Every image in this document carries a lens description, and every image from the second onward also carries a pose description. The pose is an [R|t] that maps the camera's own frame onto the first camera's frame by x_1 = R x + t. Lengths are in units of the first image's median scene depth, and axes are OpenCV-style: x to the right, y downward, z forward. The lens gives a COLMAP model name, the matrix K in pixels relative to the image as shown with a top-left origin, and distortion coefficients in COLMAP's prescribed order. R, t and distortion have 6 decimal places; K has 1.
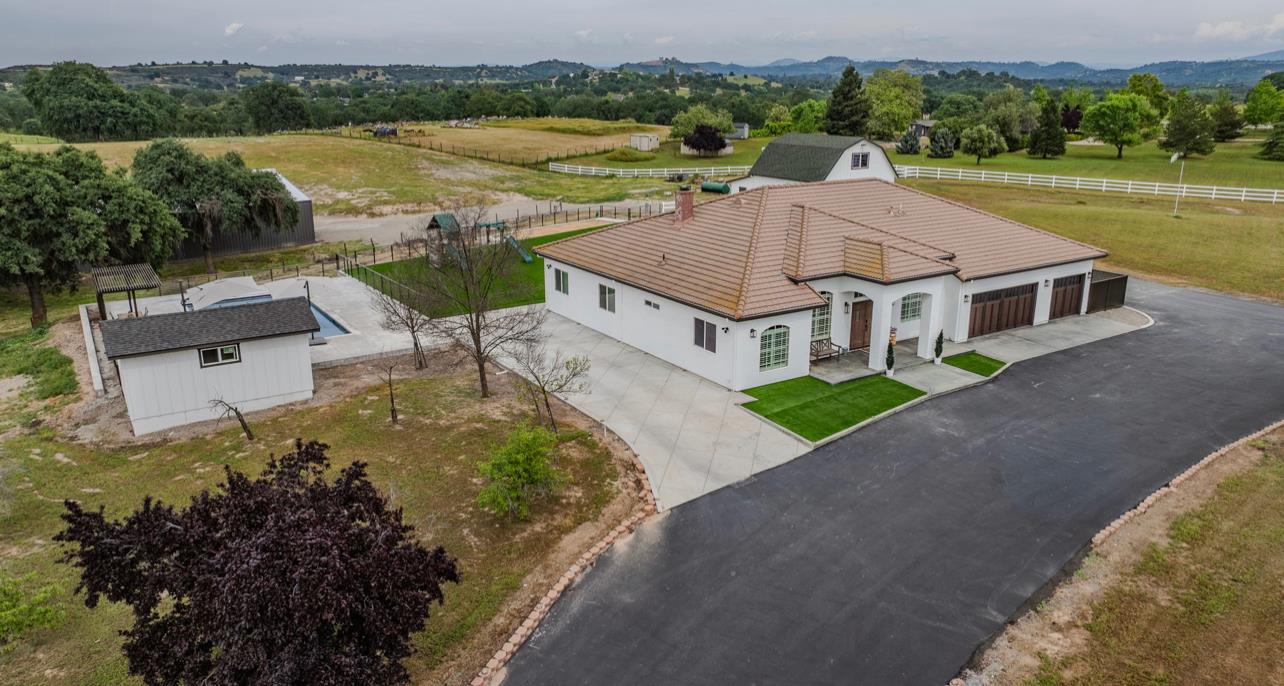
lens RADIAL K [[886.5, 0, 643.8], [0, 886.5, 343.2], [0, 0, 1]] dist [-0.026806, -0.001248]
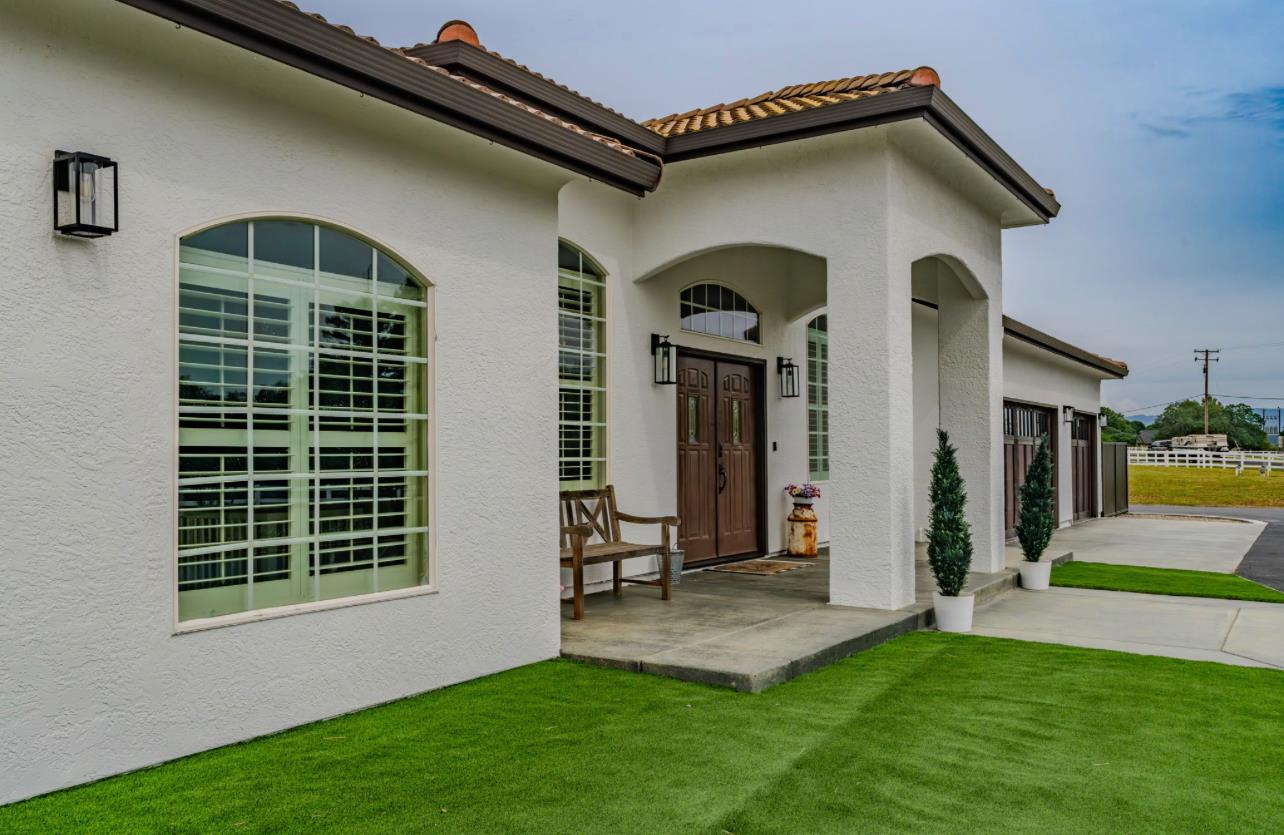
lens RADIAL K [[1070.6, 0, 645.0], [0, 1070.6, 441.0], [0, 0, 1]] dist [0.023102, -0.007312]
pose [[0.908372, 0.000038, 0.418164, 0.116788], [0.121824, 0.956598, -0.264723, 0.048768], [-0.400025, 0.291410, 0.868942, 0.786403]]
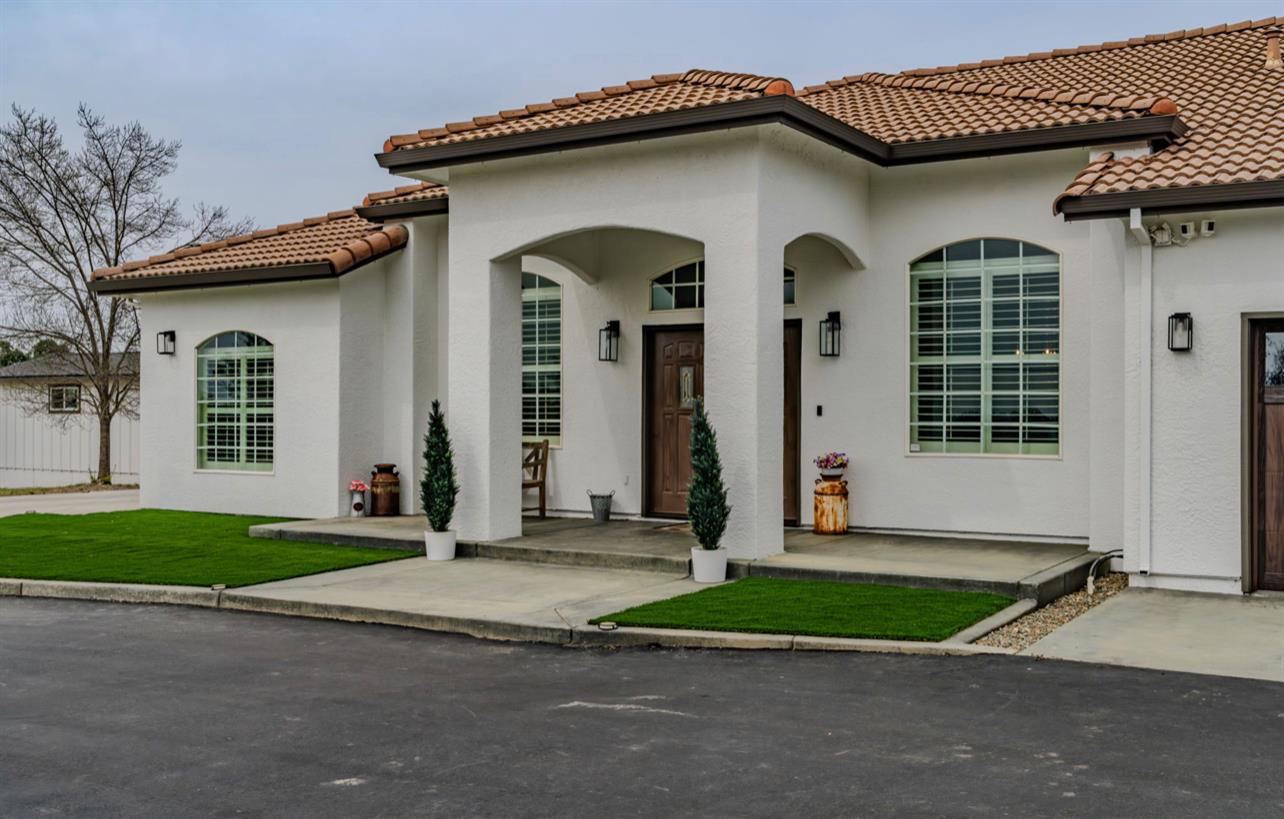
lens RADIAL K [[1316.0, 0, 633.1], [0, 1316.0, 411.0], [0, 0, 1]] dist [0.019041, 0.000000]
pose [[0.406647, -0.000837, -0.913585, 0.605814], [-0.253761, 0.960545, -0.113832, 0.024114], [0.877635, 0.278122, 0.390391, 0.864975]]
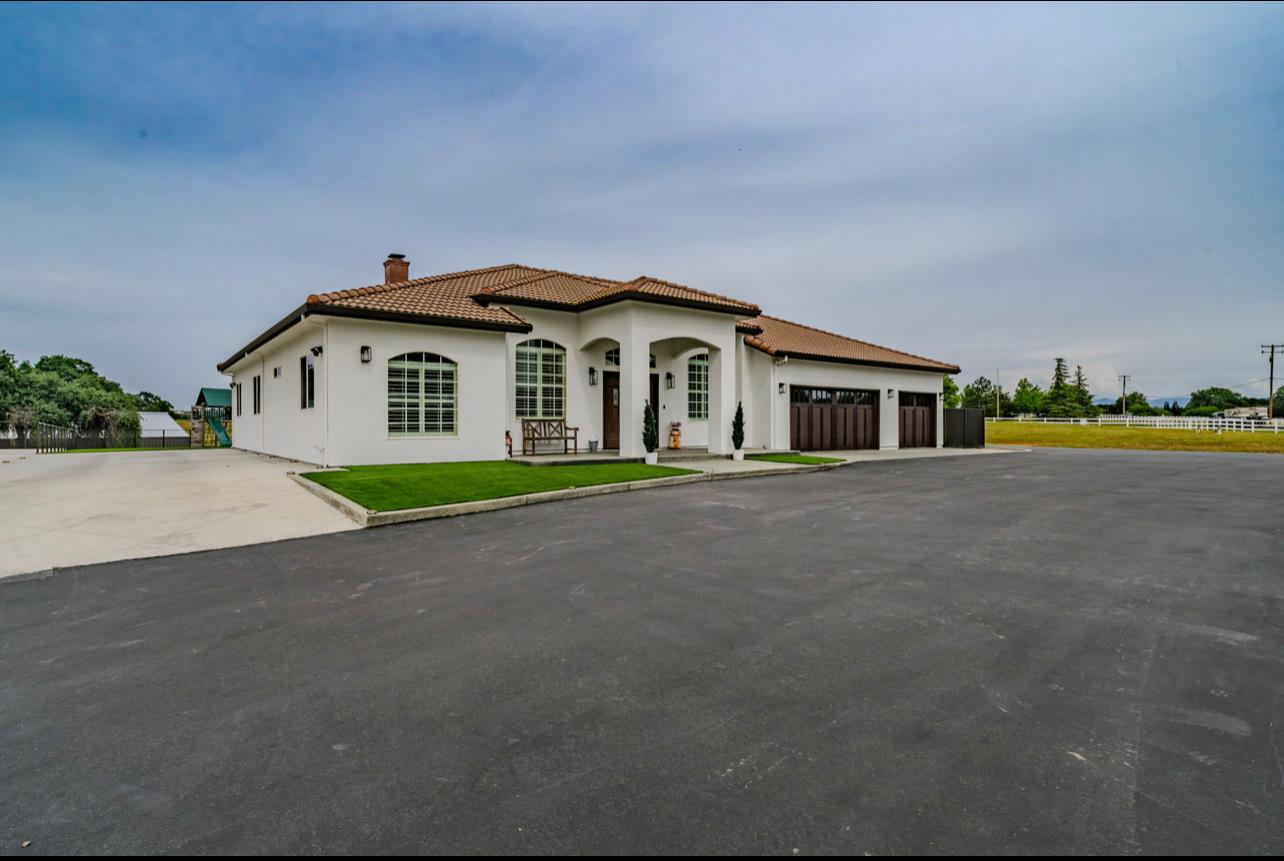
lens RADIAL K [[658.1, 0, 638.3], [0, 658.1, 429.4], [0, 0, 1]] dist [-0.014856, 0.001002]
pose [[0.996940, -0.003587, 0.078094, 0.228037], [0.024617, 0.962535, -0.270036, 0.126615], [-0.074200, 0.271132, 0.959678, 0.559504]]
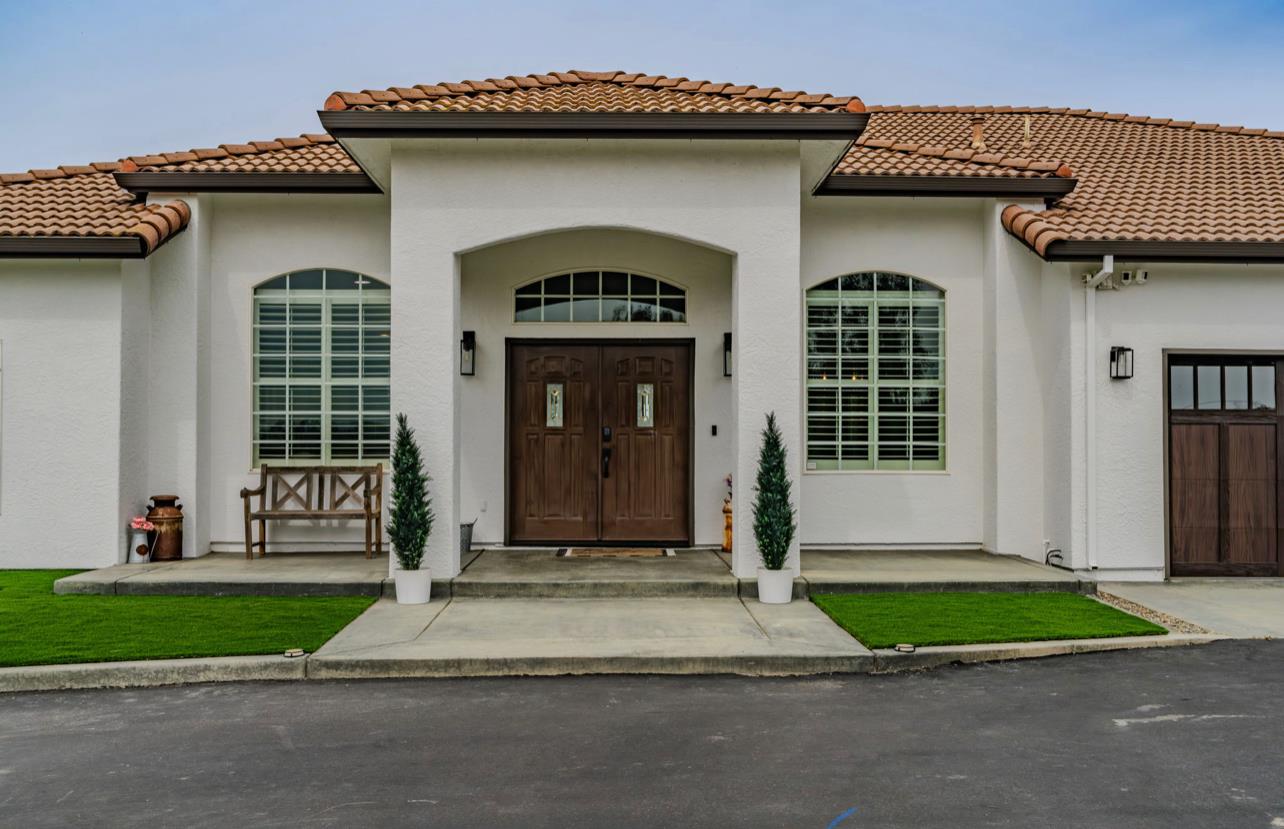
lens RADIAL K [[1308.0, 0, 622.8], [0, 1308.0, 435.7], [0, 0, 1]] dist [0.020914, 0.000000]
pose [[0.847986, -0.002481, -0.530012, 0.463237], [-0.147092, 0.959607, -0.239830, 0.062515], [0.509198, 0.281333, 0.813369, 0.742143]]
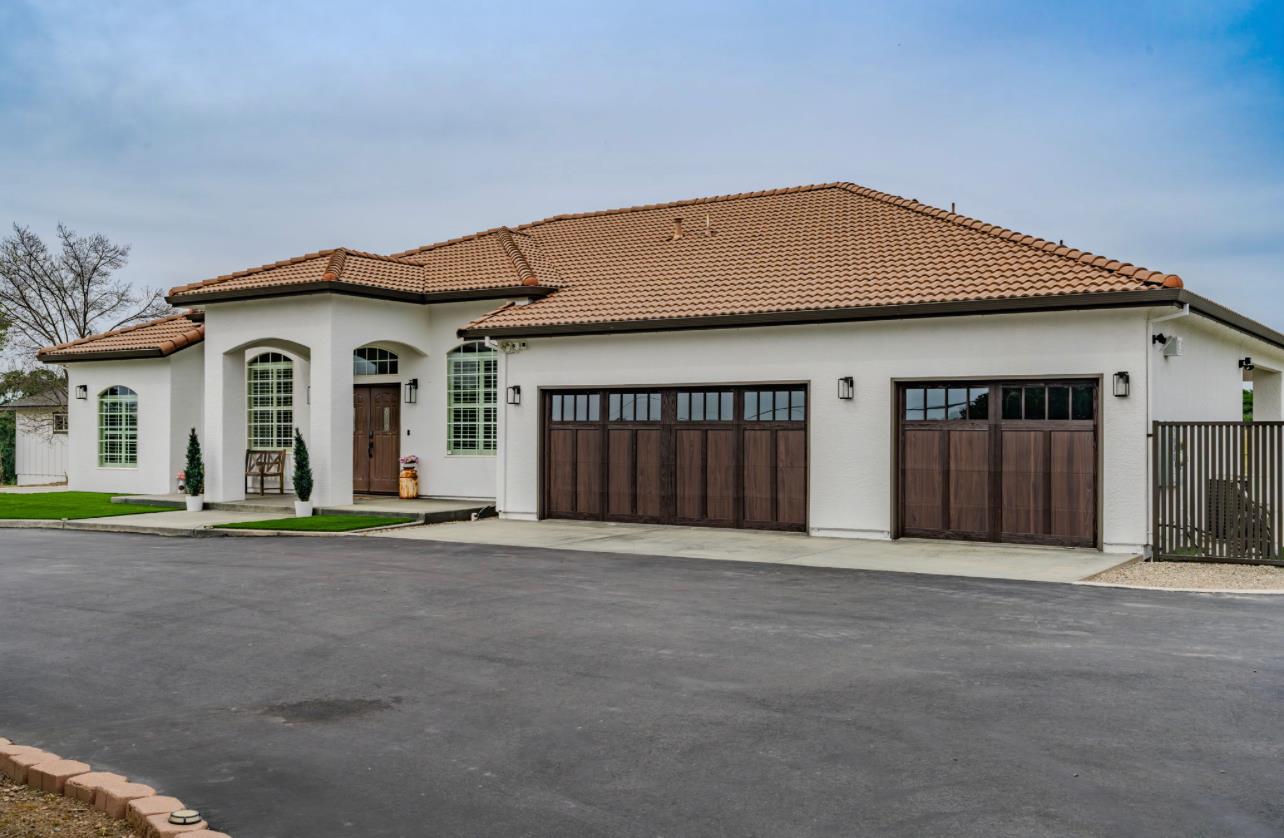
lens RADIAL K [[1308.0, 0, 635.2], [0, 1308.0, 430.8], [0, 0, 1]] dist [0.020914, 0.000000]
pose [[0.367570, -0.000649, -0.929996, 0.960857], [-0.257585, 0.960806, -0.102478, 0.006930], [0.893612, 0.277221, 0.352996, 0.920798]]
